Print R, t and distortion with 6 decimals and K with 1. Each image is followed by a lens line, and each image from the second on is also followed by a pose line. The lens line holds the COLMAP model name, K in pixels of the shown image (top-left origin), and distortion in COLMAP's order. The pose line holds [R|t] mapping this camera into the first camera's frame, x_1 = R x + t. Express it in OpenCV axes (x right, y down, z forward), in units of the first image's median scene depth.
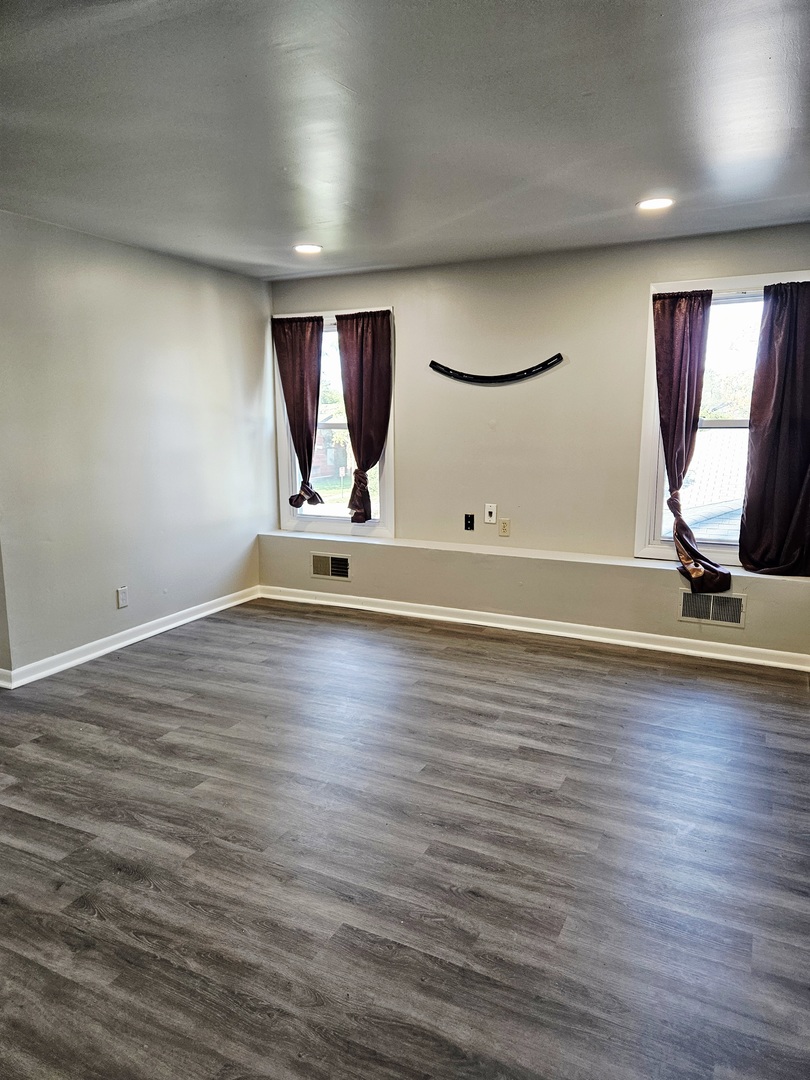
lens RADIAL K [[725.1, 0, 405.6], [0, 725.1, 536.6], [0, 0, 1]] dist [0.058917, -0.040025]
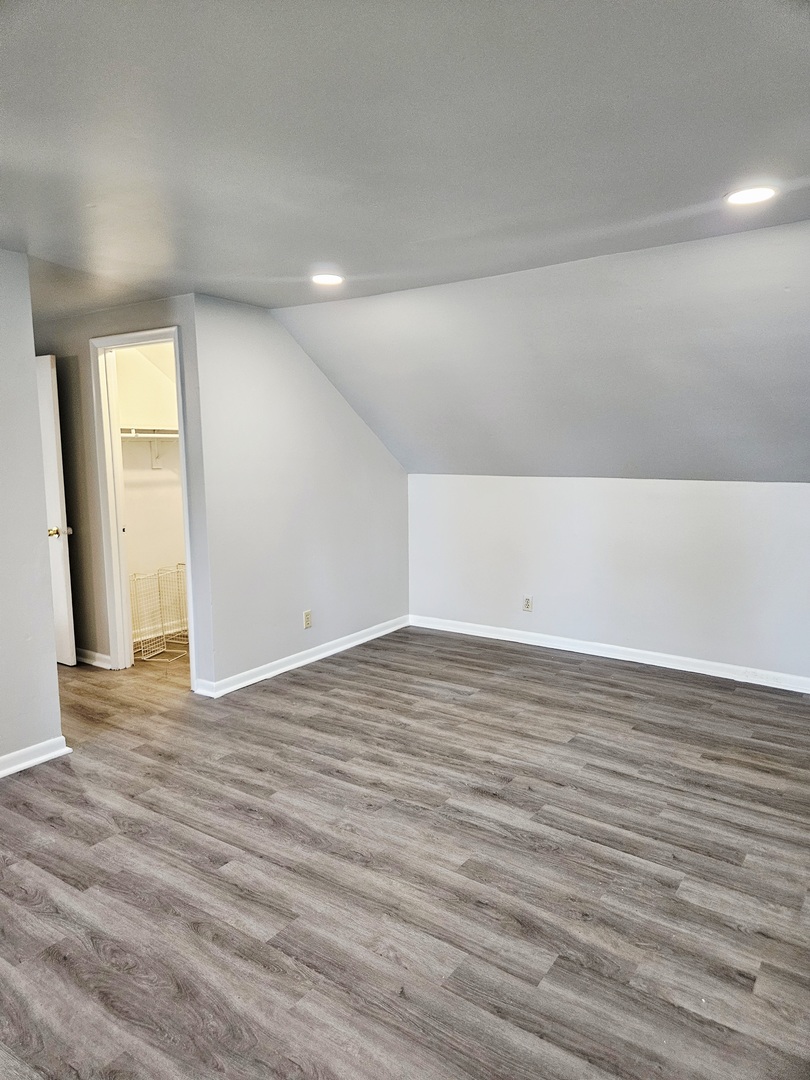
lens RADIAL K [[725.1, 0, 405.8], [0, 725.1, 541.0], [0, 0, 1]] dist [0.058917, -0.040025]
pose [[-0.989492, -0.007187, 0.144410, -0.398339], [0.035717, 0.955662, 0.292293, -0.395187], [-0.140108, 0.294379, -0.945363, 2.084219]]
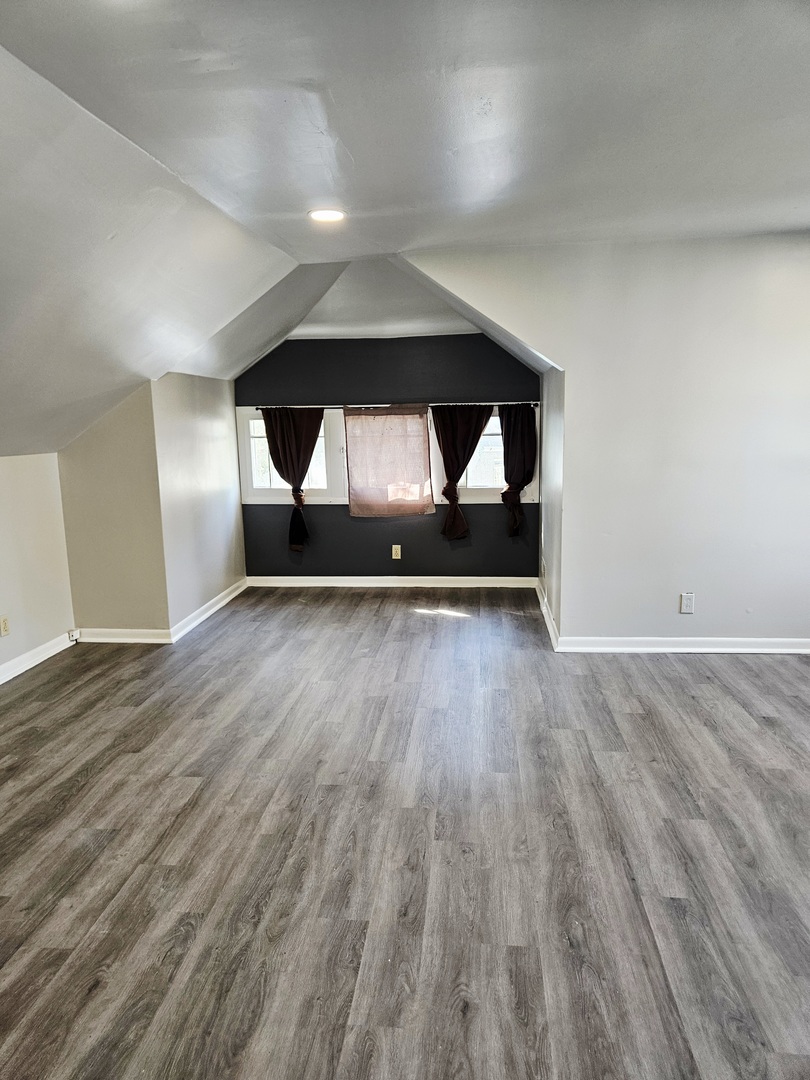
lens RADIAL K [[725.1, 0, 402.2], [0, 725.1, 512.5], [0, 0, 1]] dist [0.058917, -0.040025]
pose [[0.352803, 0.119883, -0.927986, 0.705324], [-0.138131, 0.987565, 0.075065, -0.109470], [0.925446, 0.101700, 0.364975, 0.516794]]
